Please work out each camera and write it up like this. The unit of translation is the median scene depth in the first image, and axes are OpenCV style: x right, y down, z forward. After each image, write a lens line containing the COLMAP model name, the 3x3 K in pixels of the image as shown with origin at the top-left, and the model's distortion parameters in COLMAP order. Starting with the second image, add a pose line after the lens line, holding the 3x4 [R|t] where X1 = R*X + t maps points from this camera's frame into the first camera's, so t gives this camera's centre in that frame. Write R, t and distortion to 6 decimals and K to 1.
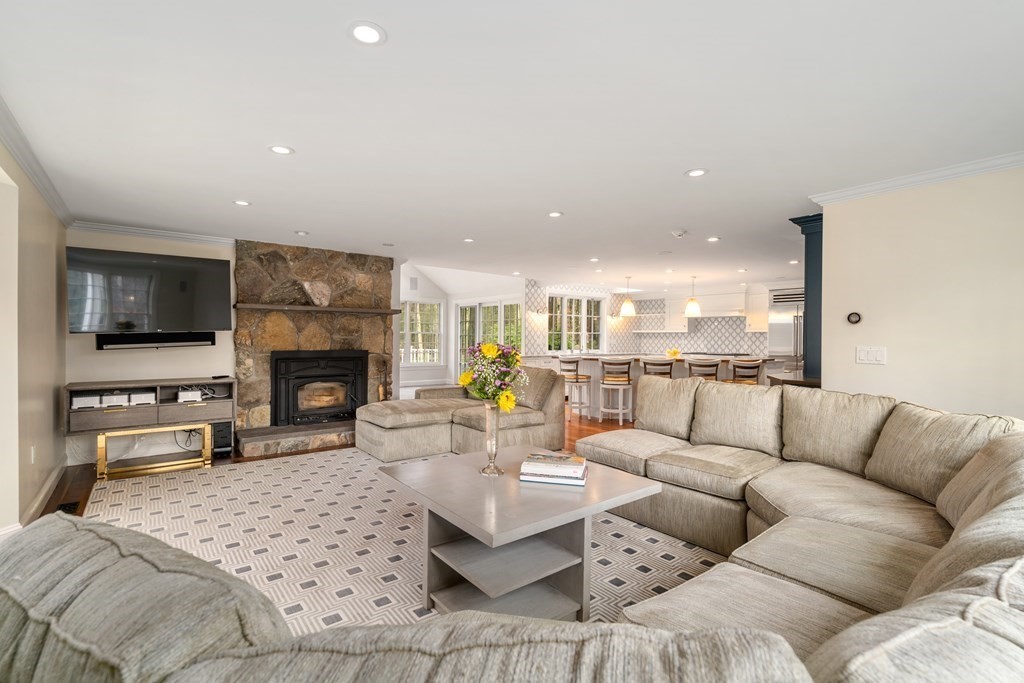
lens RADIAL K [[471.5, 0, 511.6], [0, 471.5, 342.4], [0, 0, 1]] dist [-0.003950, 0.001387]
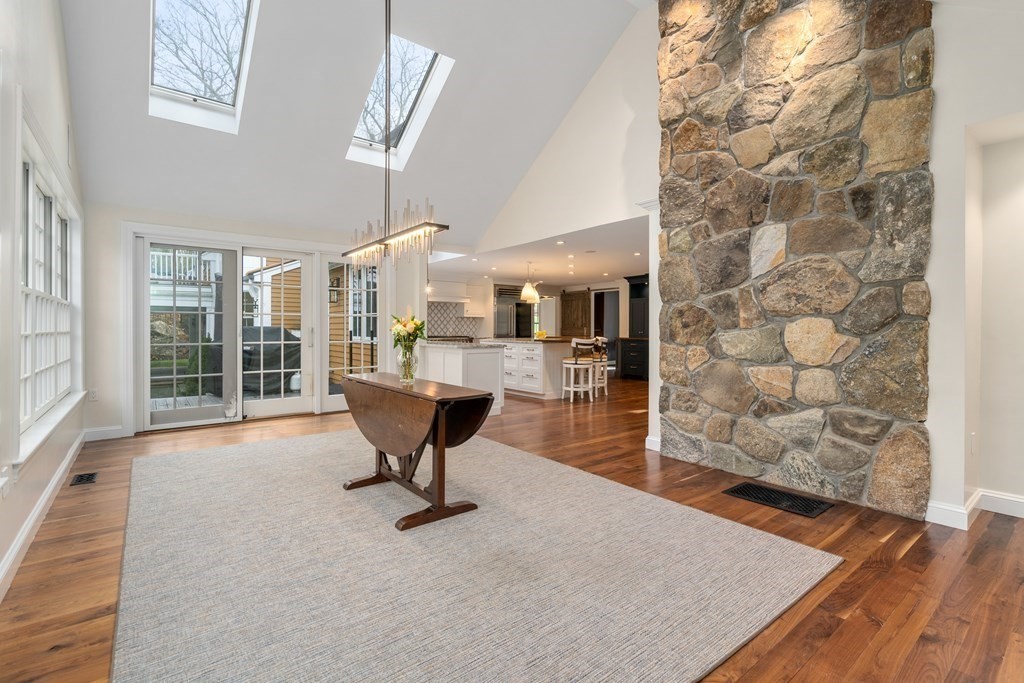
lens RADIAL K [[471.5, 0, 508.4], [0, 471.5, 332.1], [0, 0, 1]] dist [-0.003950, 0.001387]
pose [[0.006385, -0.016835, 0.999838, -0.636162], [0.008333, 0.999824, 0.016781, -0.002693], [-0.999945, 0.008225, 0.006524, 0.848631]]
